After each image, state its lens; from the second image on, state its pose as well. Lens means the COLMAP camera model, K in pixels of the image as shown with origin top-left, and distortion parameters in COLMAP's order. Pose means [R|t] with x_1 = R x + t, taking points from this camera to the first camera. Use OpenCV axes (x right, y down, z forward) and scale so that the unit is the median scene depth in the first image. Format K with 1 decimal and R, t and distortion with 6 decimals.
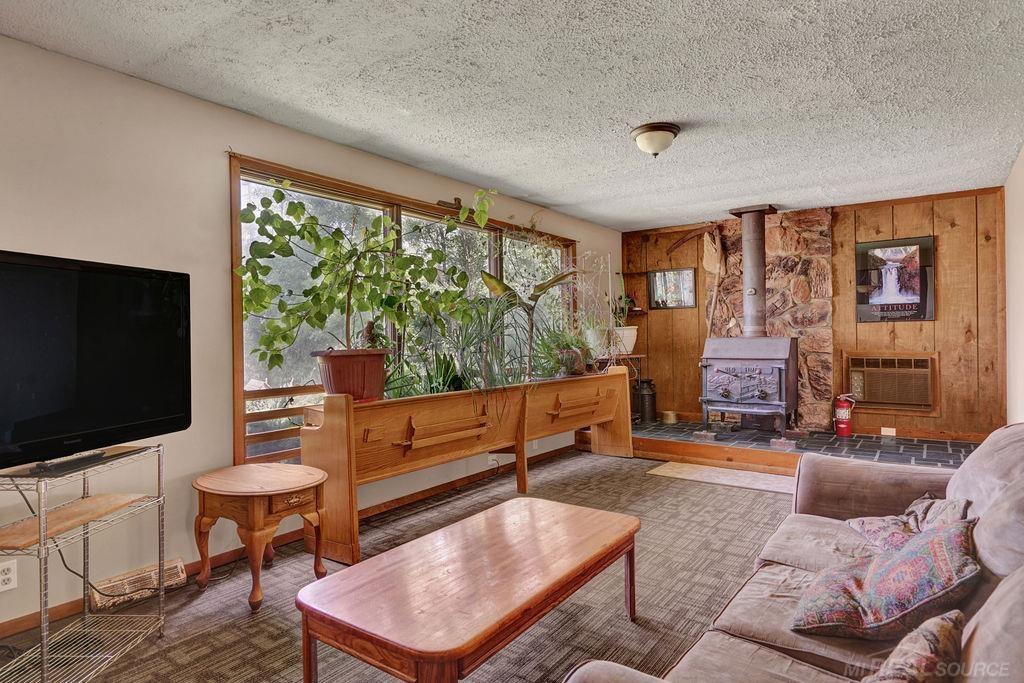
lens RADIAL K [[582.2, 0, 511.1], [0, 582.2, 335.0], [0, 0, 1]] dist [0.004608, 0.000956]
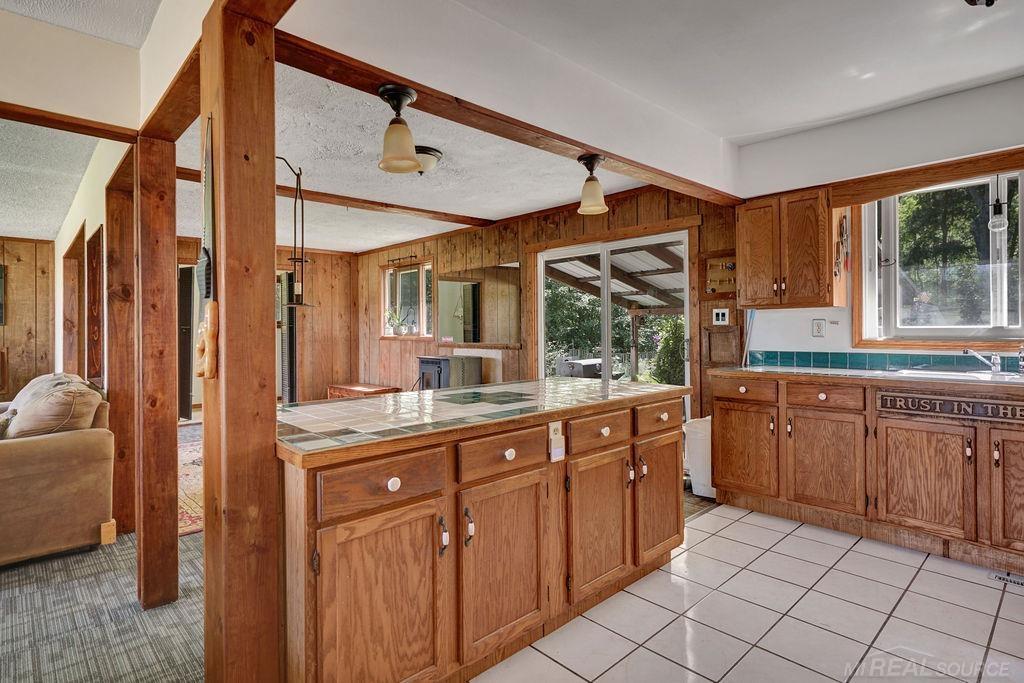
lens RADIAL K [[527.7, 0, 512.1], [0, 527.7, 331.0], [0, 0, 1]] dist [0.000476, 0.000108]
pose [[0.174339, 0.009347, 0.984641, -0.299799], [-0.000129, 0.999955, -0.009470, 0.000902], [-0.984686, 0.001524, 0.174333, -0.408155]]
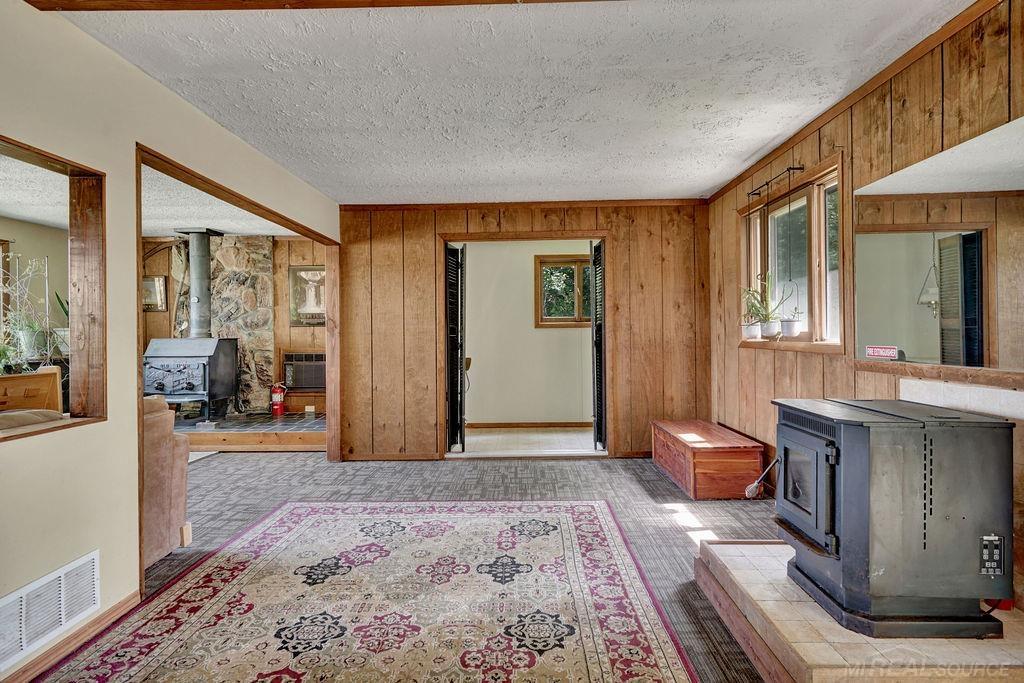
lens RADIAL K [[527.7, 0, 509.7], [0, 527.7, 332.5], [0, 0, 1]] dist [0.000476, 0.000108]
pose [[0.816376, 0.005948, 0.577490, 0.315162], [-0.004268, 0.999982, -0.004266, -0.005913], [-0.577505, 0.001018, 0.816387, -0.245905]]
